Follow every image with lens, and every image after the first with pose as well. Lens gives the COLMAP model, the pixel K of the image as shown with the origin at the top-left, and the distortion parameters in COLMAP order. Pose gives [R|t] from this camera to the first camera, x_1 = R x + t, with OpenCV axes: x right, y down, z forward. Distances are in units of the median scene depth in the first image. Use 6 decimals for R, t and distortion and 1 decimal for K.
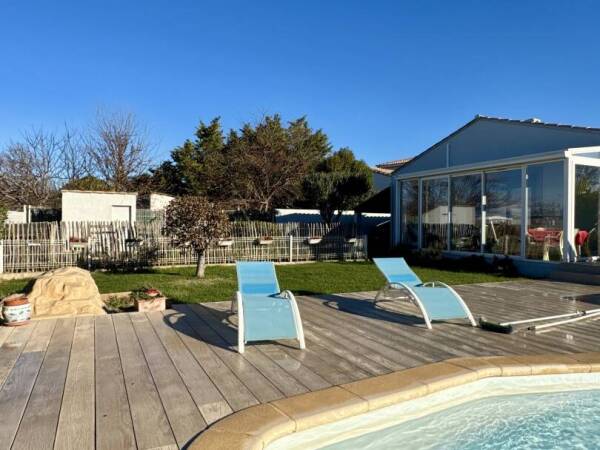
lens RADIAL K [[425.8, 0, 298.8], [0, 425.8, 227.0], [0, 0, 1]] dist [0.000240, 0.002992]
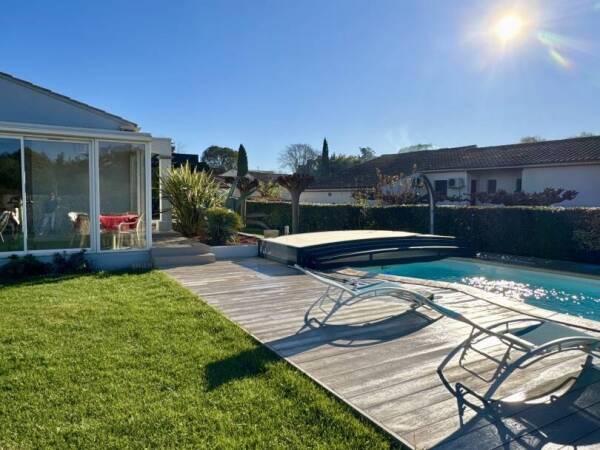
lens RADIAL K [[425.8, 0, 299.7], [0, 425.8, 225.2], [0, 0, 1]] dist [0.000240, 0.002992]
pose [[-0.062175, -0.055498, 0.996521, -0.233512], [0.006951, 0.998405, 0.056037, -0.015611], [-0.998041, 0.010411, -0.061690, 0.464142]]
